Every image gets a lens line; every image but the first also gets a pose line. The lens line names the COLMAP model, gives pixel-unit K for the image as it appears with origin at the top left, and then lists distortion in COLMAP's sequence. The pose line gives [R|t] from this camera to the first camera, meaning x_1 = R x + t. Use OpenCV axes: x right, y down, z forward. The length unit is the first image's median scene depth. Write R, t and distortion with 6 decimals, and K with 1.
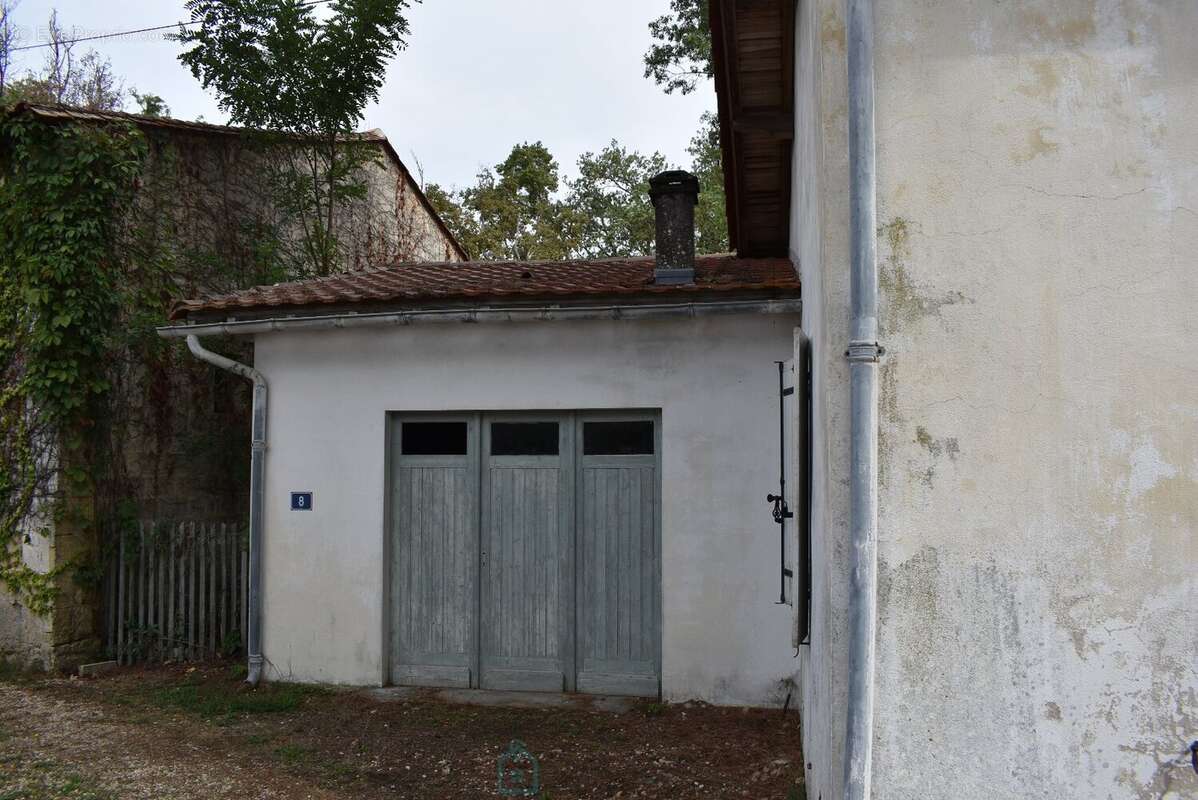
lens RADIAL K [[939.1, 0, 602.5], [0, 939.1, 403.8], [0, 0, 1]] dist [-0.095336, 0.012359]
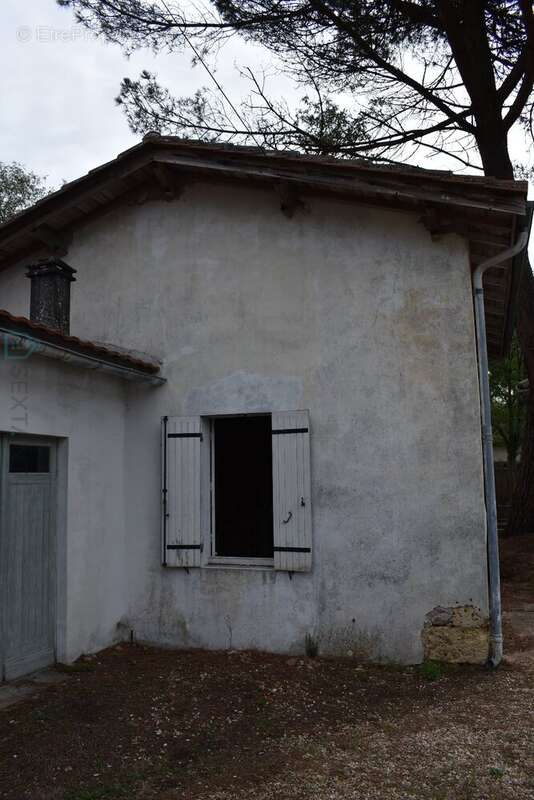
lens RADIAL K [[627.1, 0, 267.0], [0, 627.1, 400.0], [0, 0, 1]] dist [-0.095336, 0.012359]
pose [[0.103361, 0.114504, 0.988031, -0.751084], [-0.038800, 0.993060, -0.111028, 0.037638], [-0.993887, -0.026859, 0.107086, 0.616904]]
